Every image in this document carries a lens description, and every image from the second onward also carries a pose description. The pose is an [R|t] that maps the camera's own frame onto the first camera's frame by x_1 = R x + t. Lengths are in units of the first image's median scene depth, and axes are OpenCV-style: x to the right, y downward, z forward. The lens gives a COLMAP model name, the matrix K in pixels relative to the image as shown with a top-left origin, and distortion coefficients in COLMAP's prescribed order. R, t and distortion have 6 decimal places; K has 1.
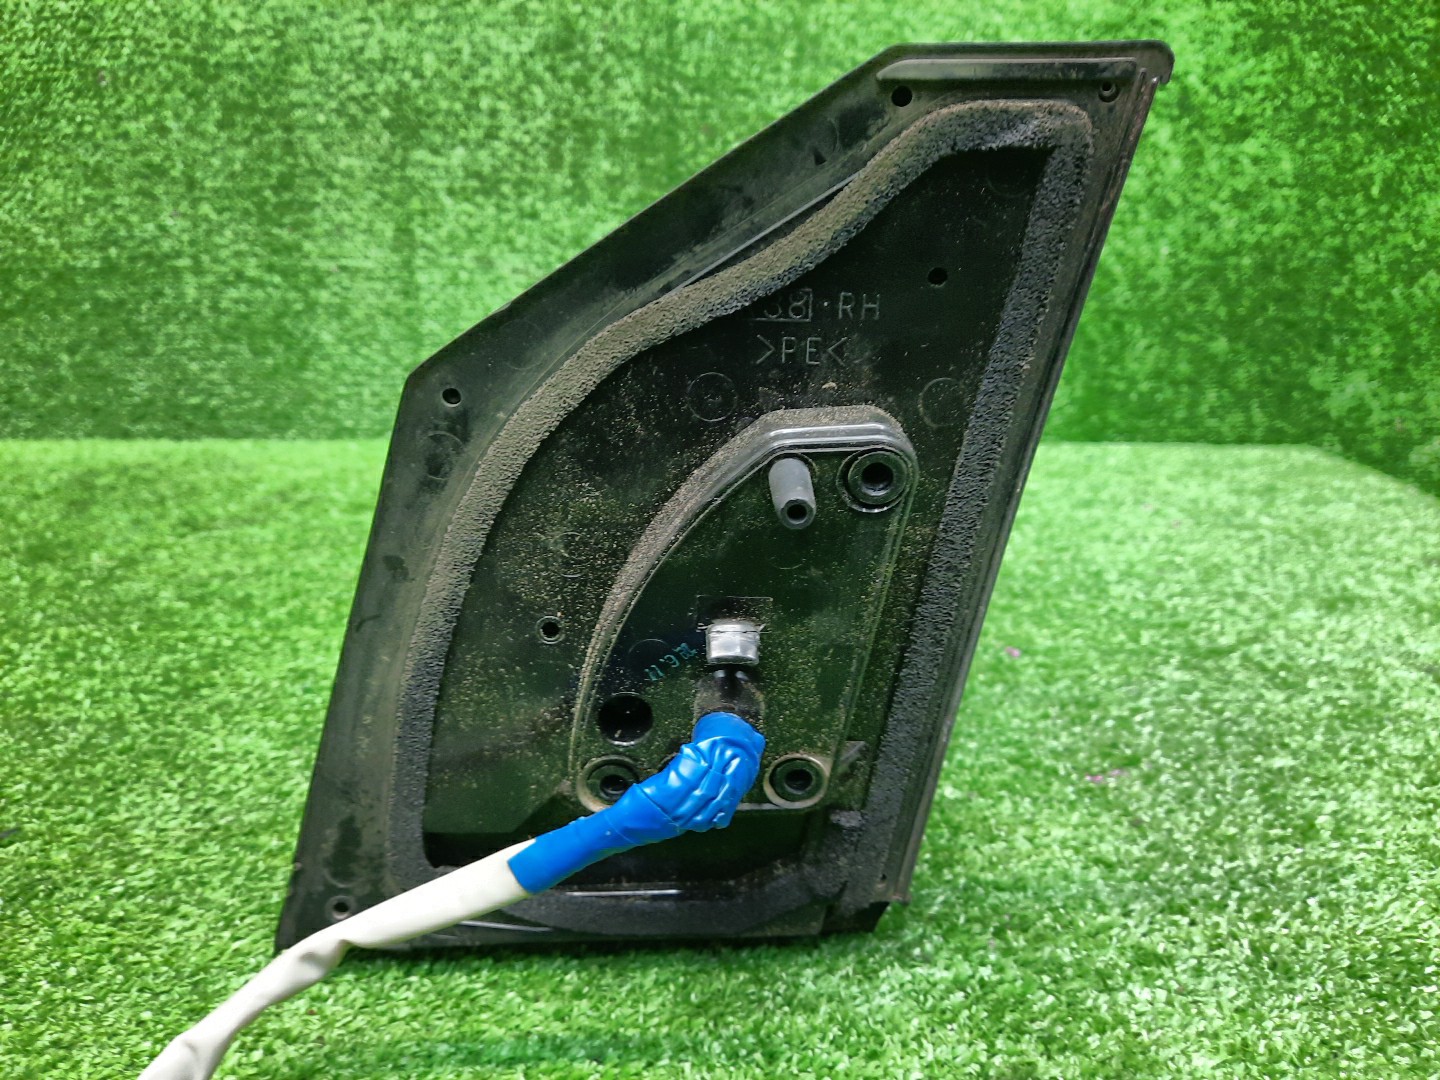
lens RADIAL K [[1067.4, 0, 710.2], [0, 1067.4, 542.7], [0, 0, 1]] dist [0.023654, -0.040155]
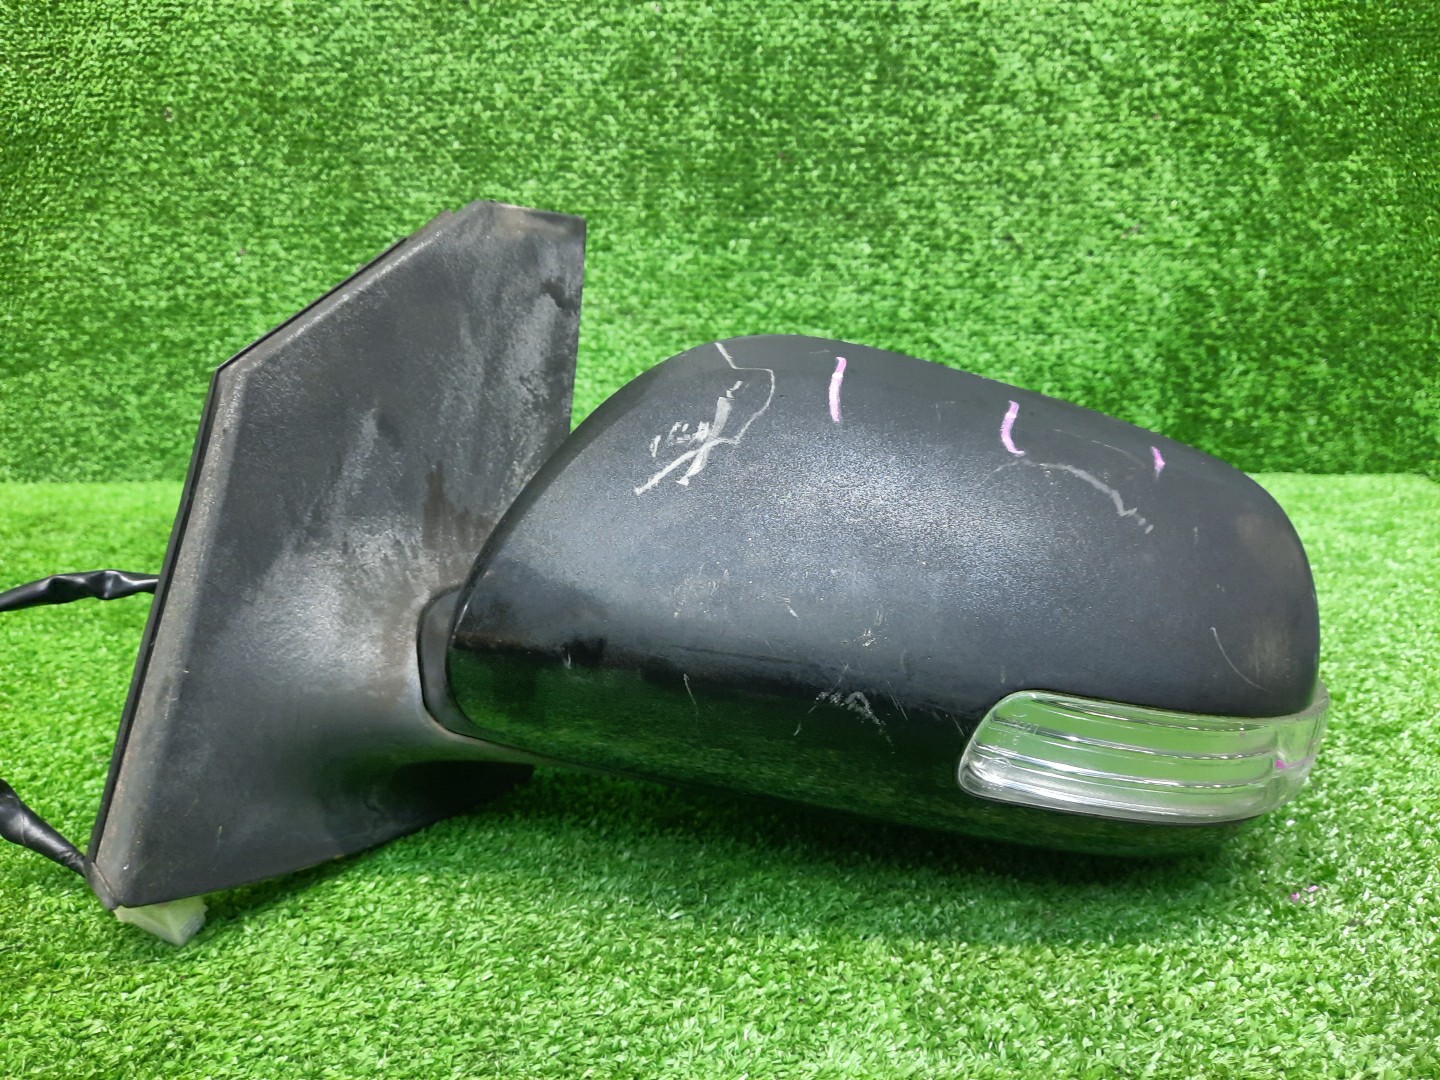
lens RADIAL K [[1060.9, 0, 712.4], [0, 1060.9, 536.0], [0, 0, 1]] dist [0.037099, -0.052550]
pose [[0.999674, -0.010302, -0.023341, -0.112363], [0.010265, 0.999946, -0.001713, -0.092082], [0.023358, 0.001472, 0.999726, 0.075373]]
